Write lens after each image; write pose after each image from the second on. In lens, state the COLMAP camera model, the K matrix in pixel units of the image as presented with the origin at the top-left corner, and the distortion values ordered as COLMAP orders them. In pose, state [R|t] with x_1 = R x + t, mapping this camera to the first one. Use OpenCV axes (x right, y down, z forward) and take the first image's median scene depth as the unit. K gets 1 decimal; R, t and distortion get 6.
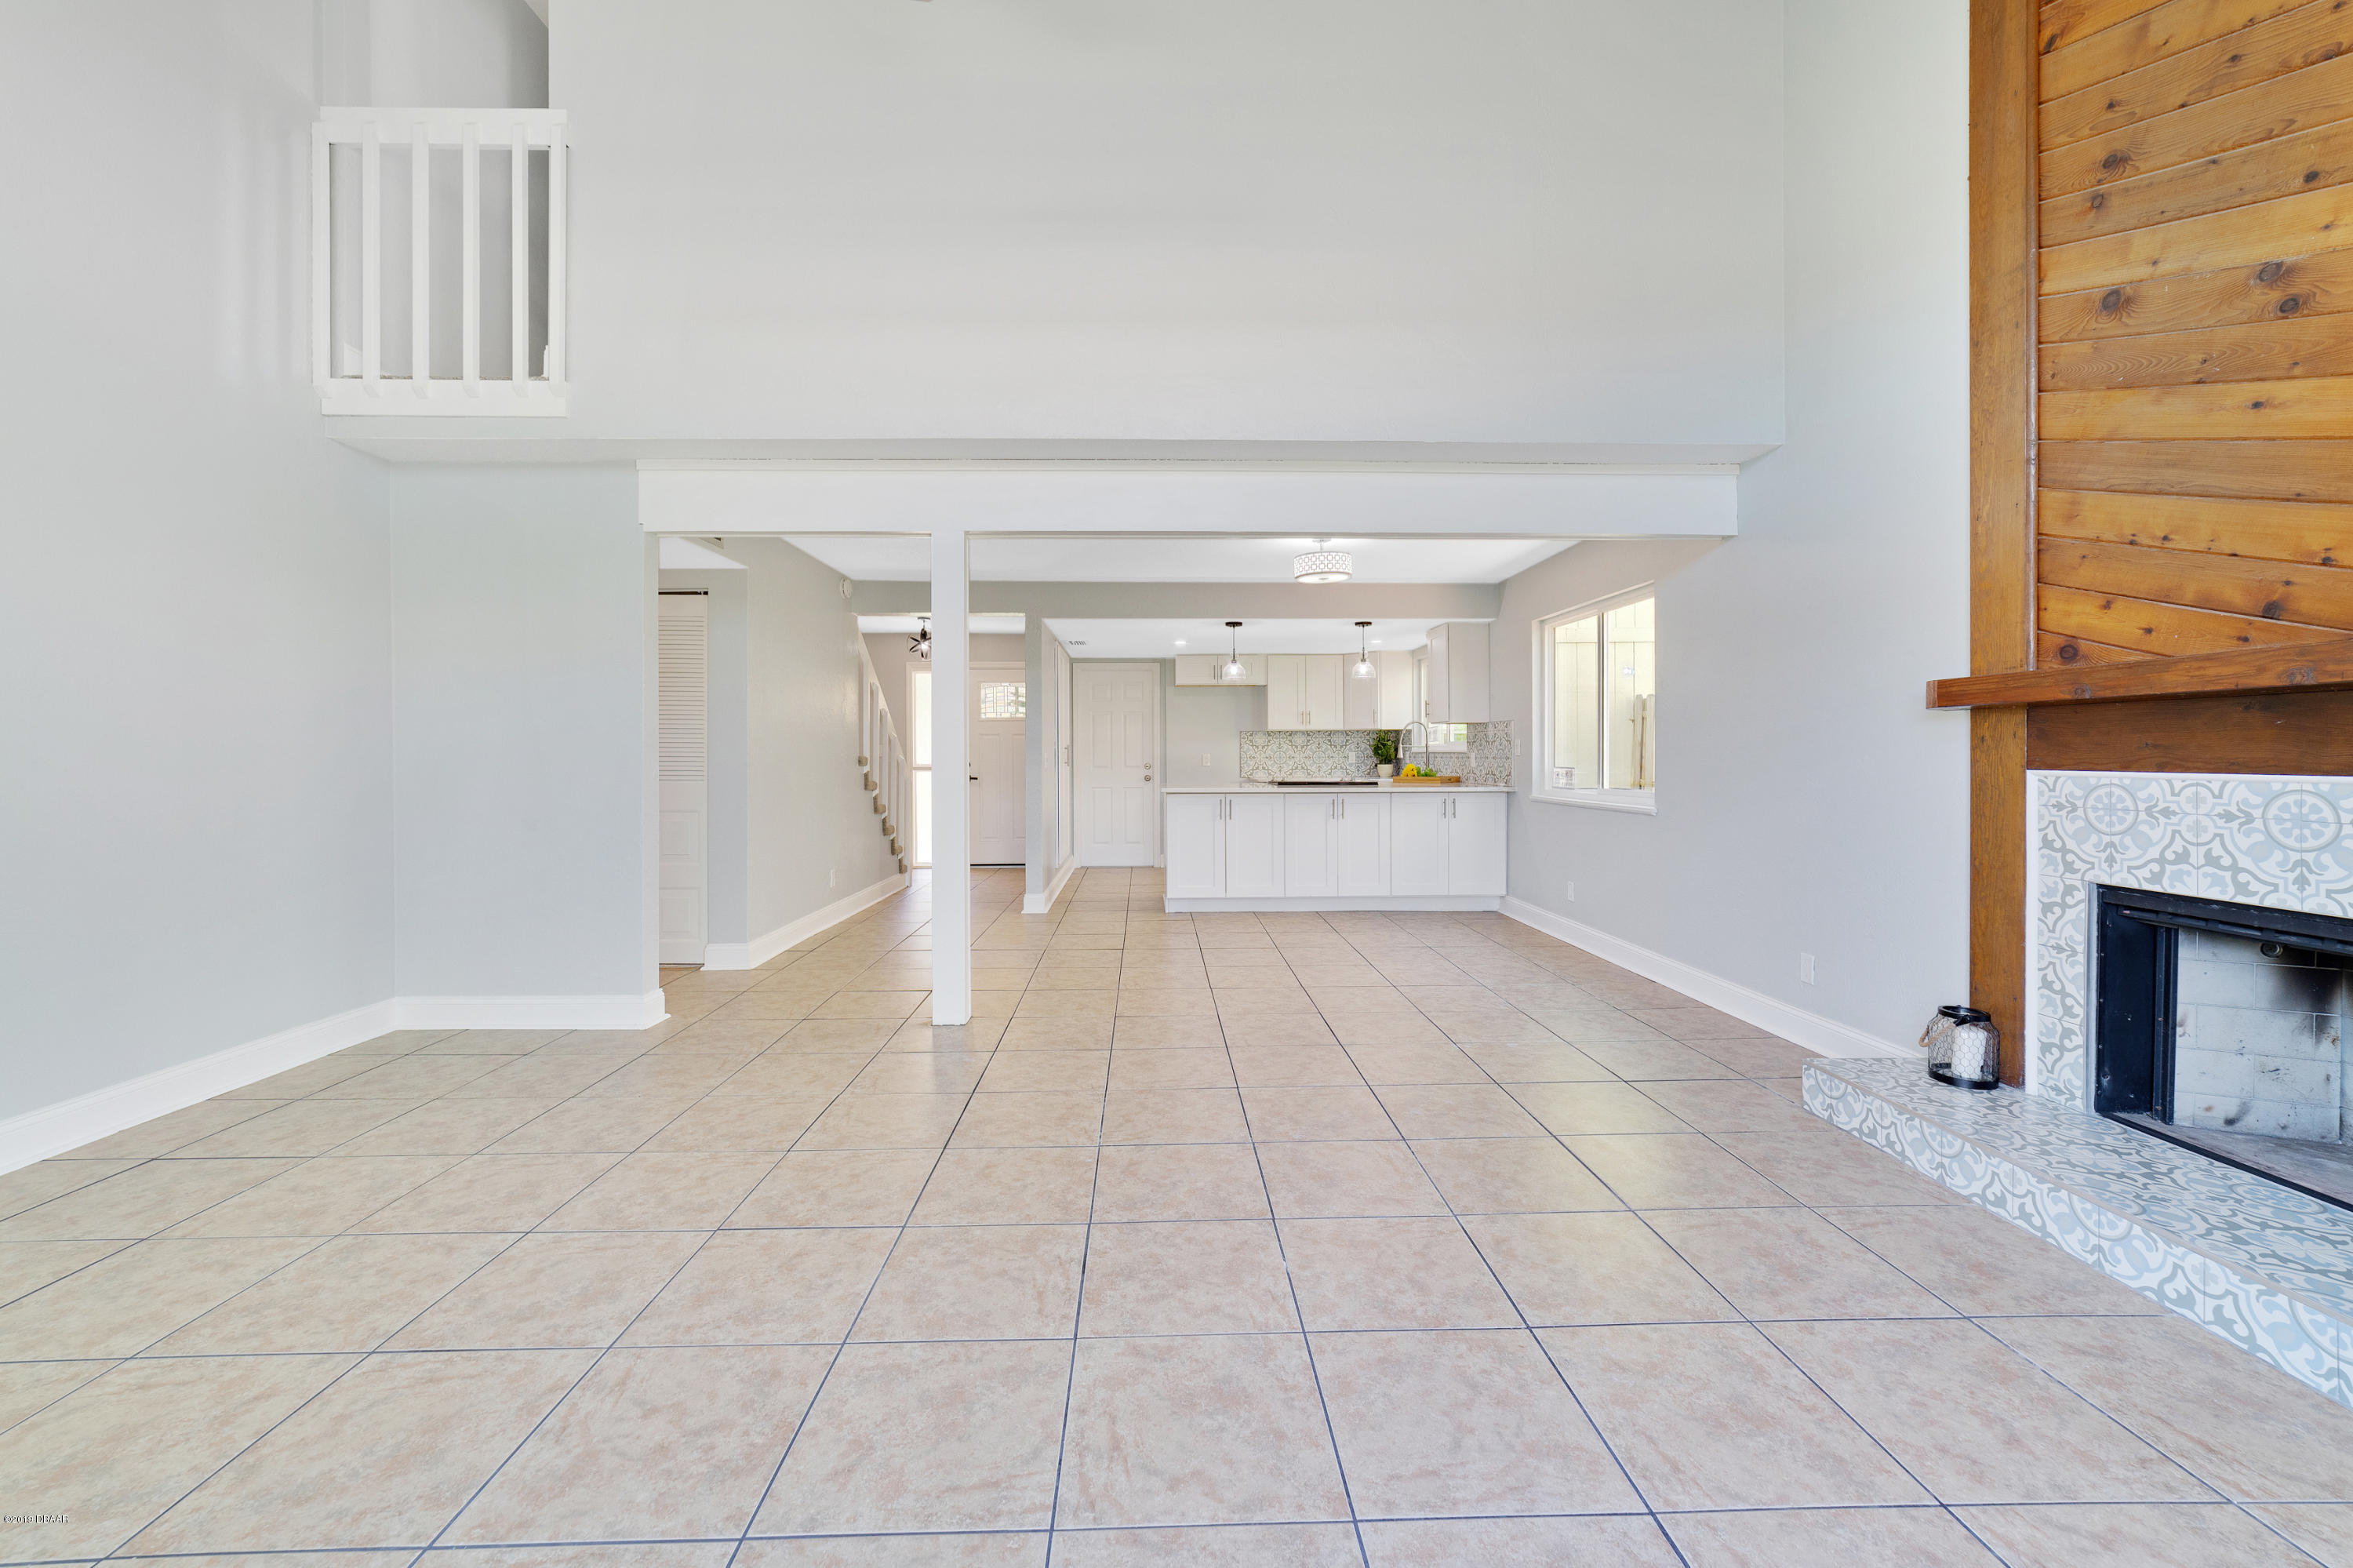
lens RADIAL K [[915.8, 0, 1177.4], [0, 915.8, 758.6], [0, 0, 1]] dist [-0.008112, 0.000158]
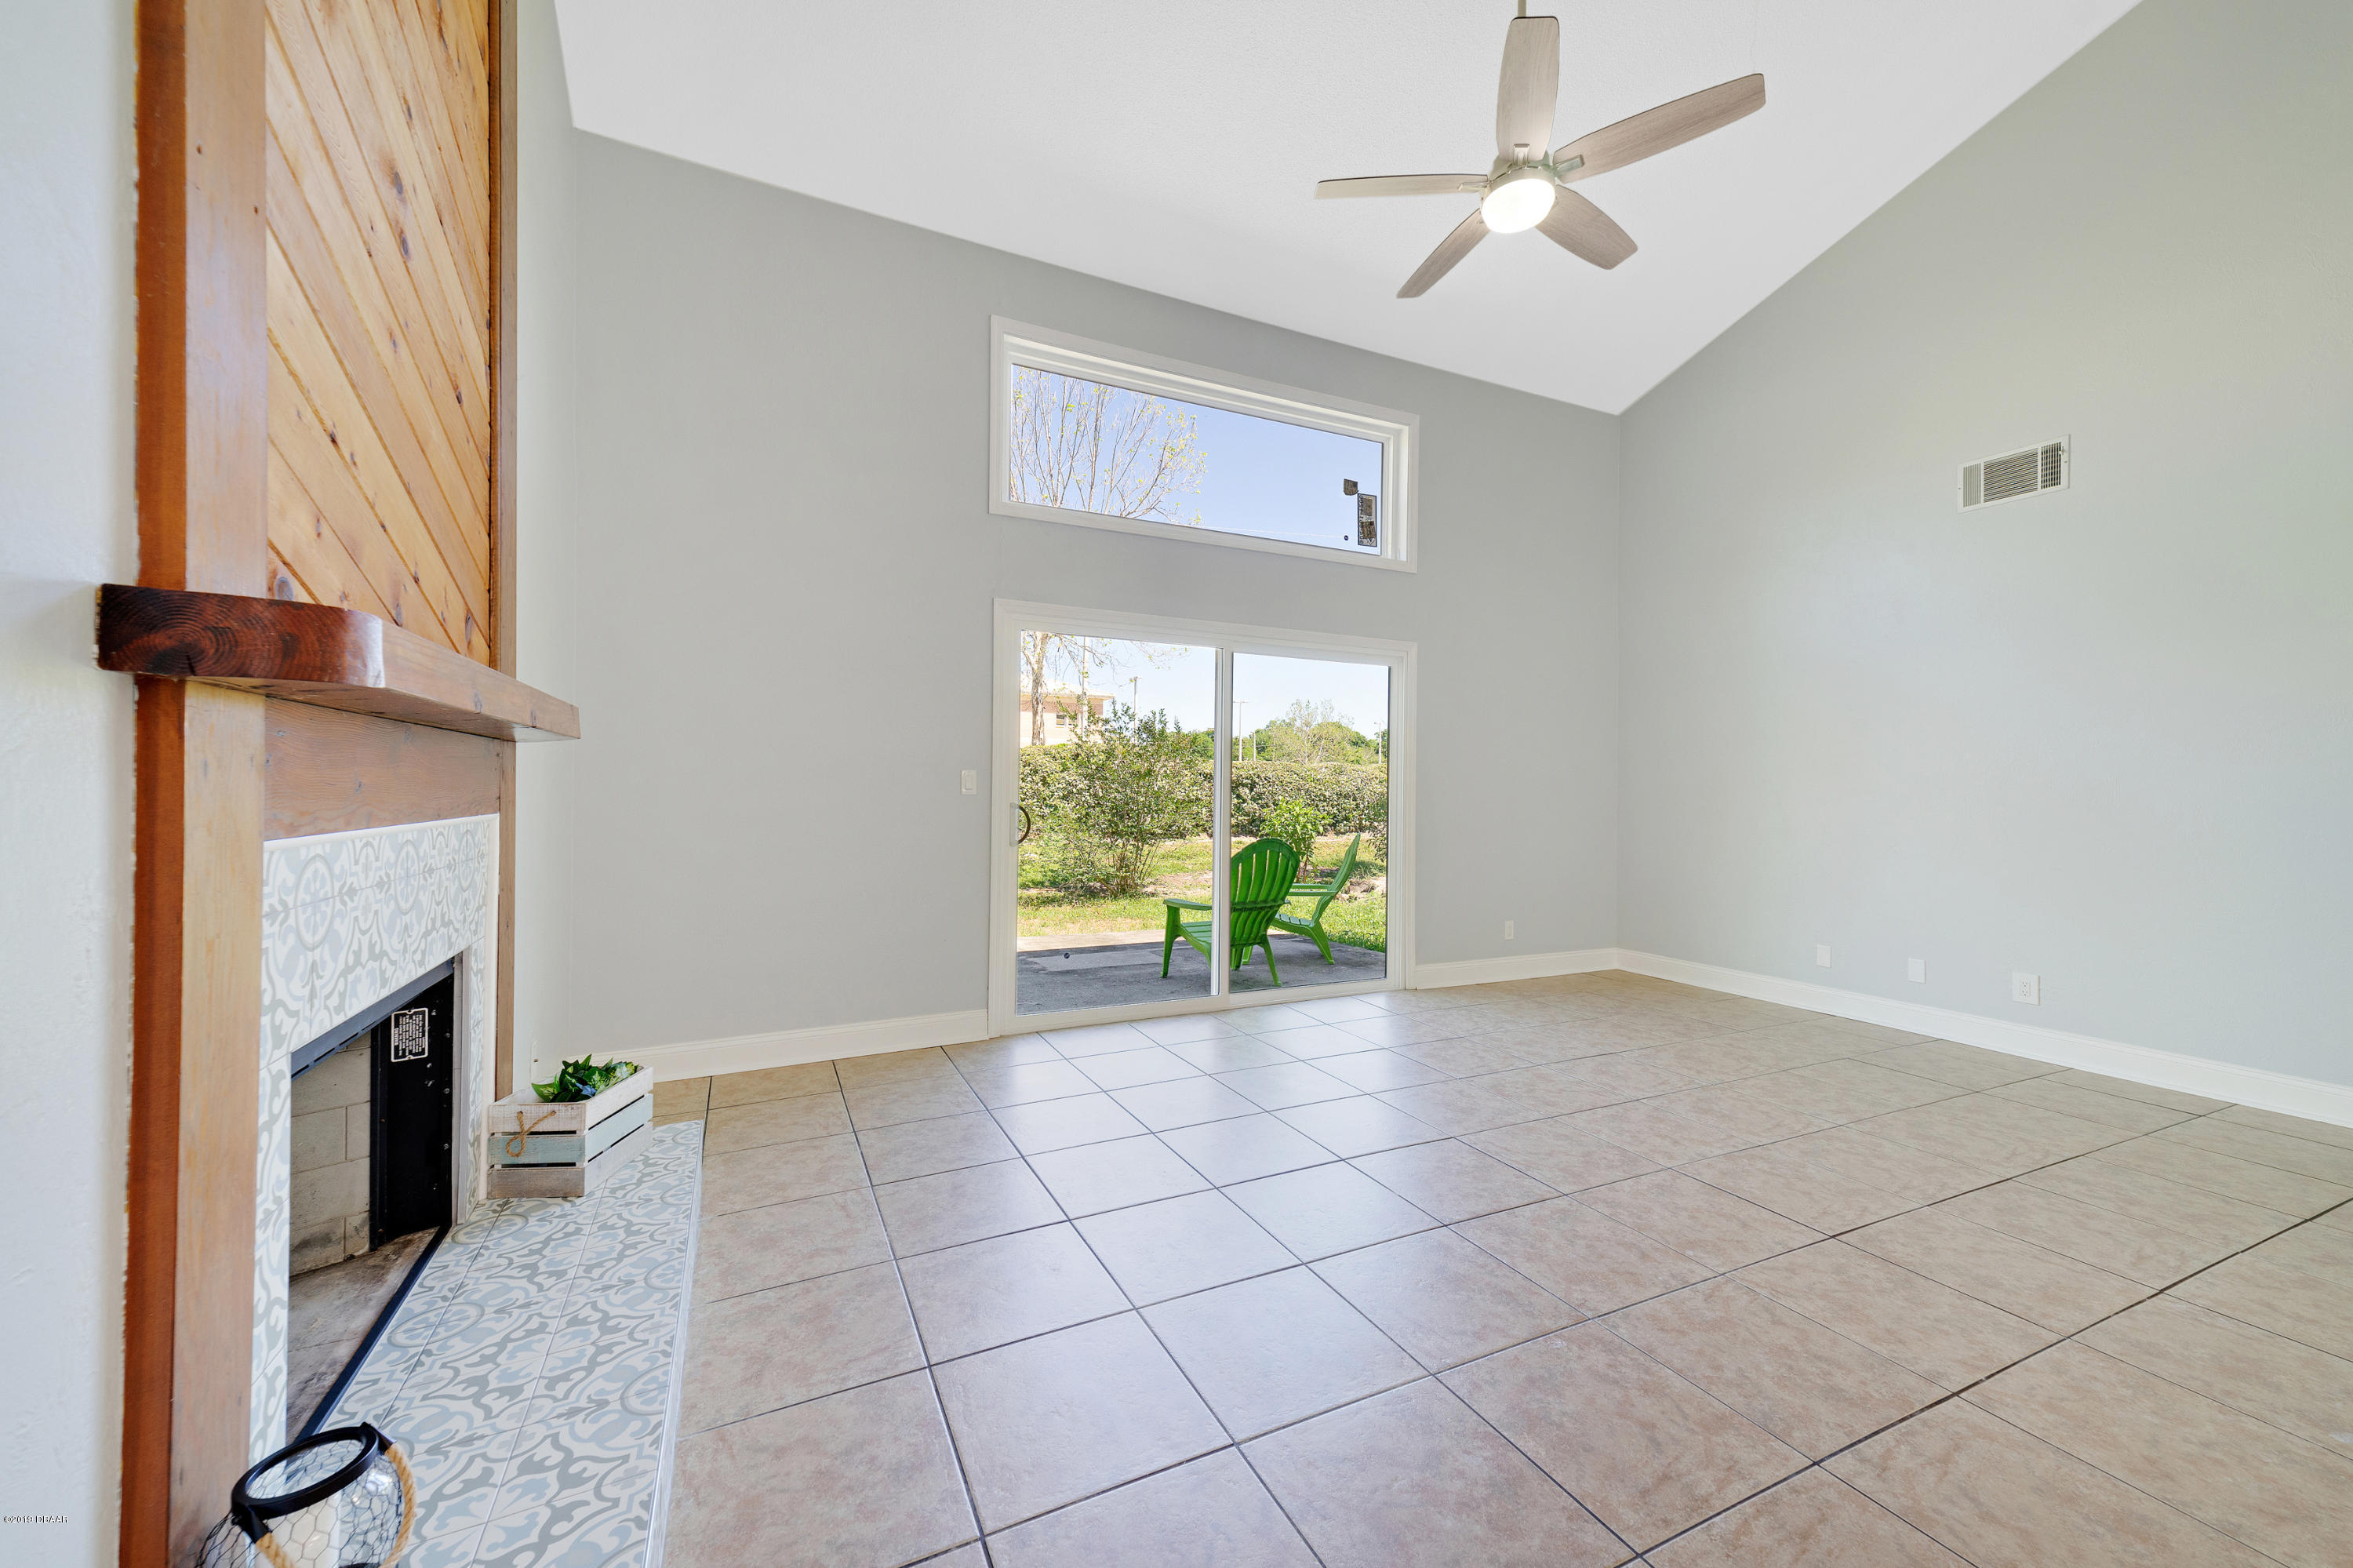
lens RADIAL K [[907.5, 0, 1163.9], [0, 907.5, 776.7], [0, 0, 1]] dist [0.015699, 0.000031]
pose [[-0.918590, -0.007263, -0.395146, 0.813003], [-0.004492, 0.999958, -0.007937, -0.018895], [0.395187, -0.005516, -0.918584, 1.794684]]
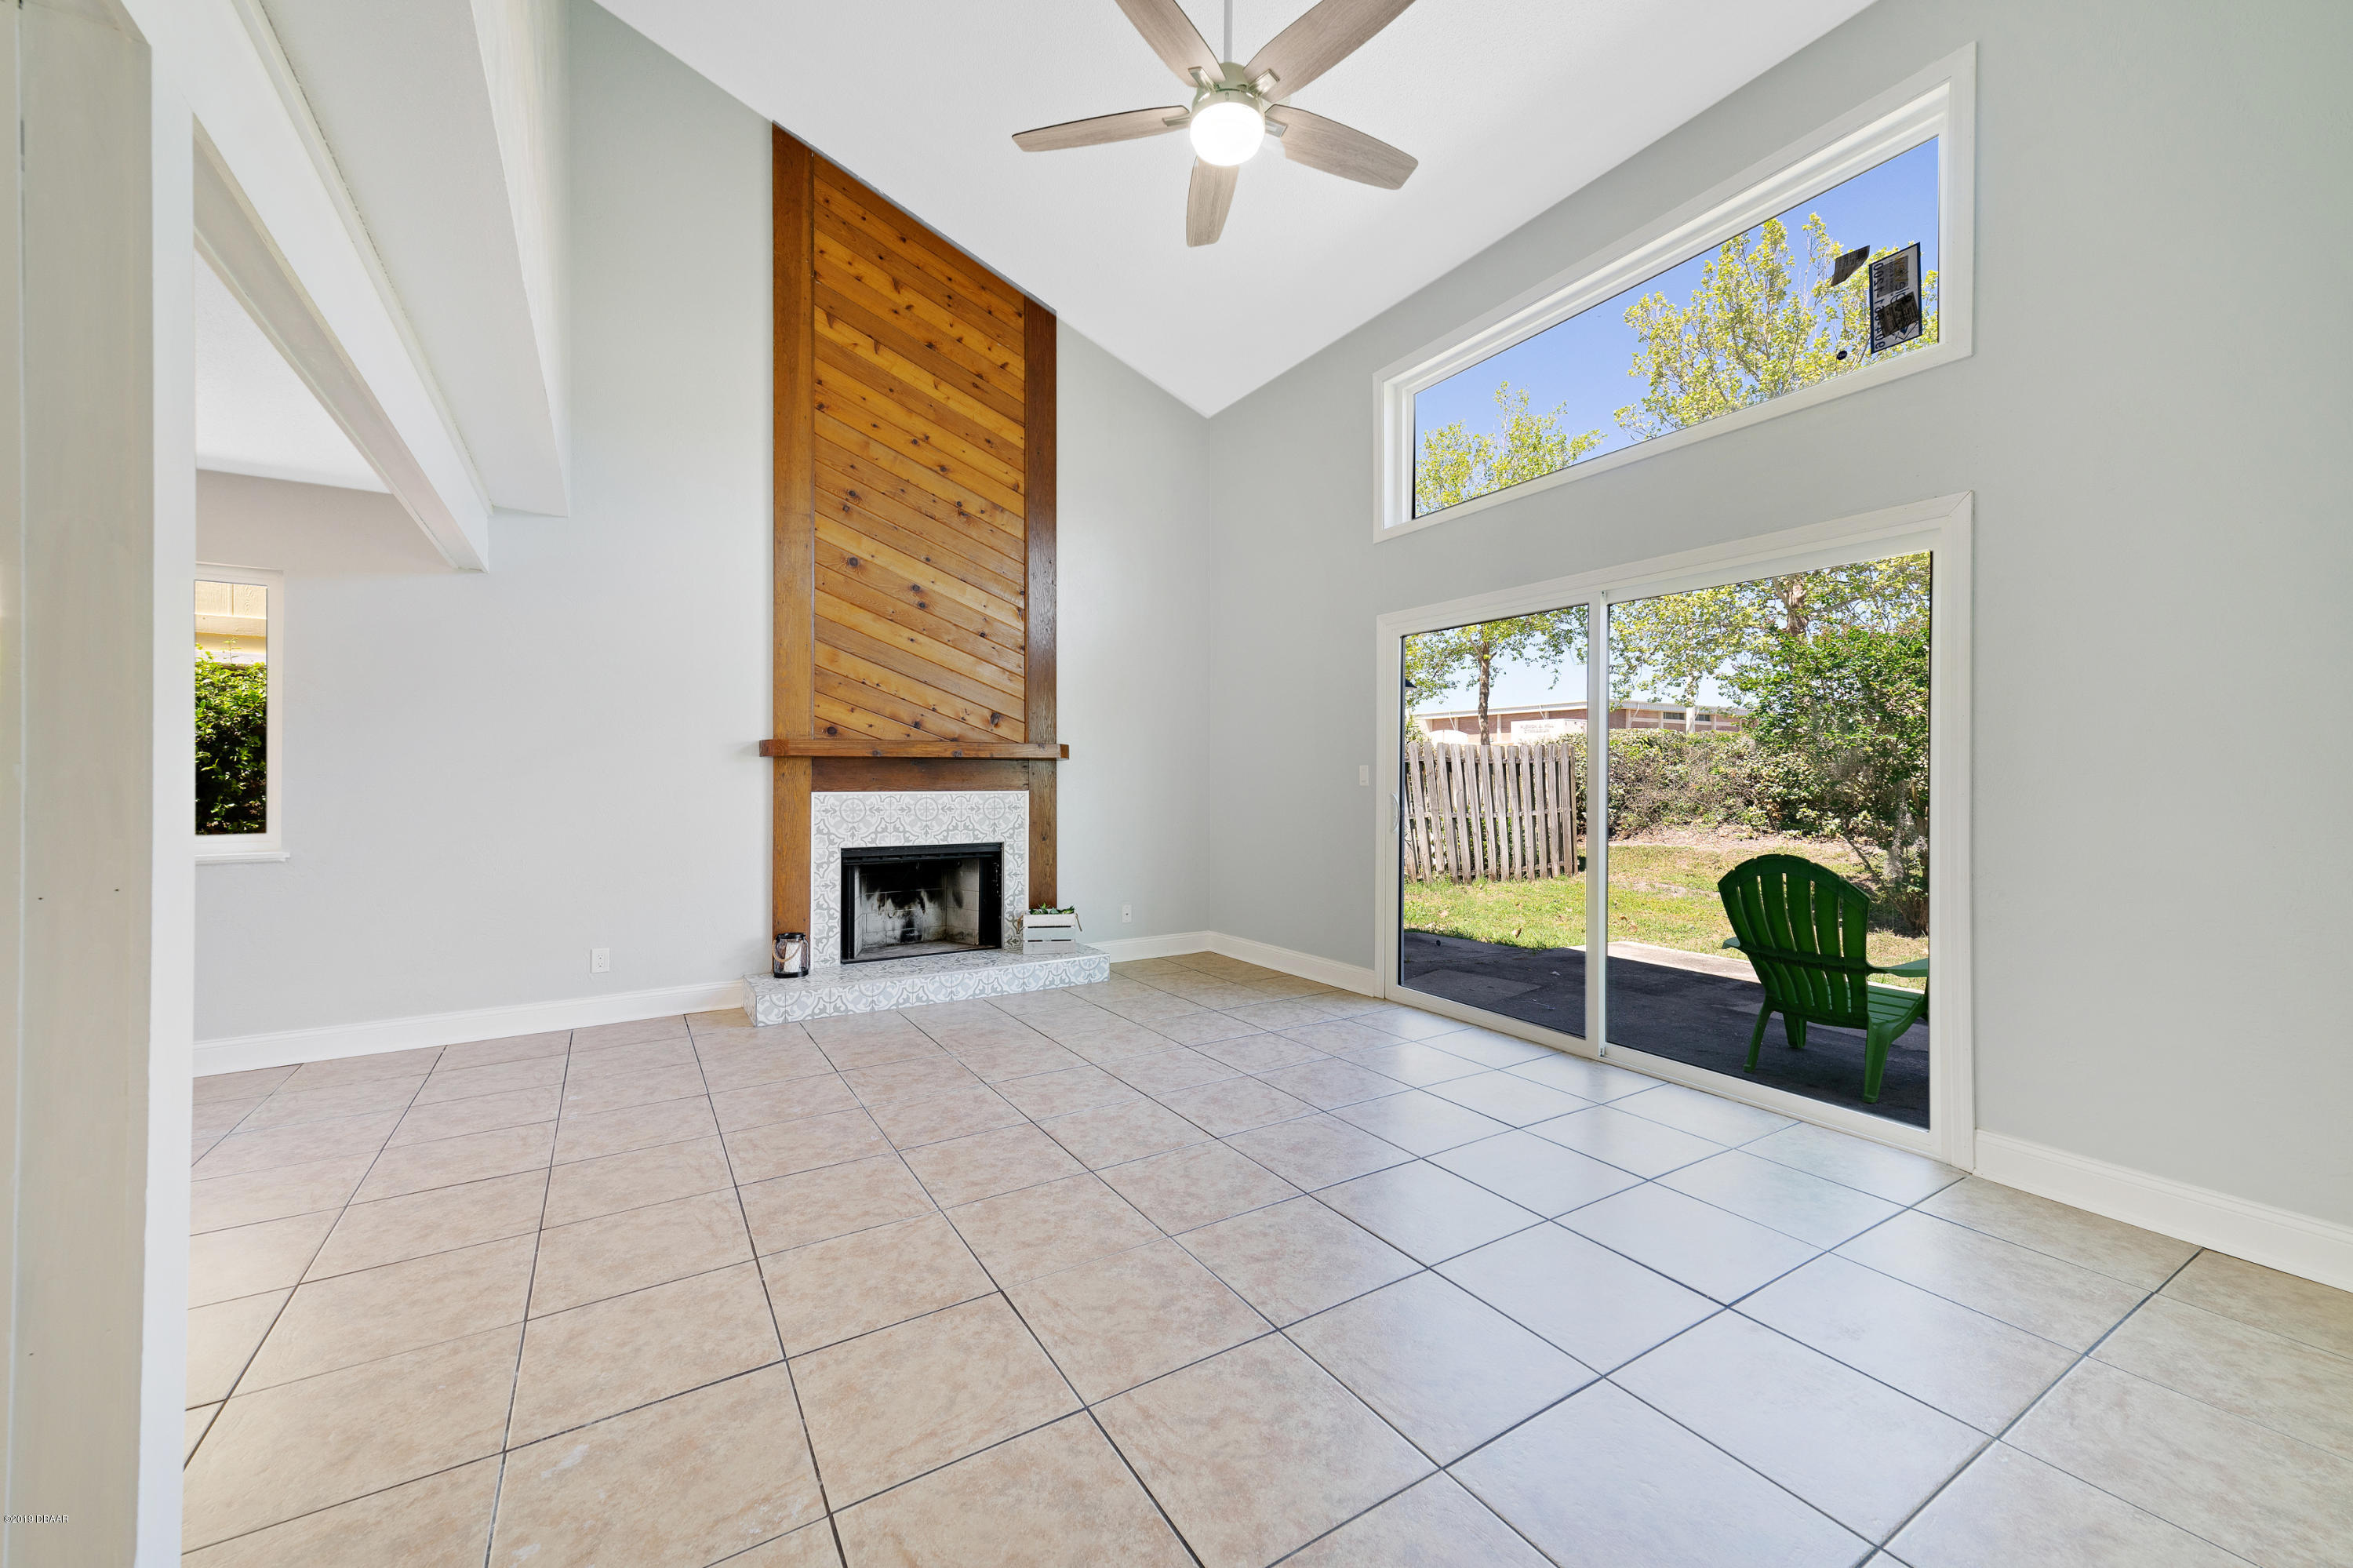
lens RADIAL K [[907.5, 0, 1163.9], [0, 907.5, 776.7], [0, 0, 1]] dist [0.015699, 0.000031]
pose [[-0.480175, 0.002760, 0.877168, -1.154236], [0.003284, 0.999994, -0.001349, -0.015794], [-0.877166, 0.002233, -0.480182, 1.428164]]
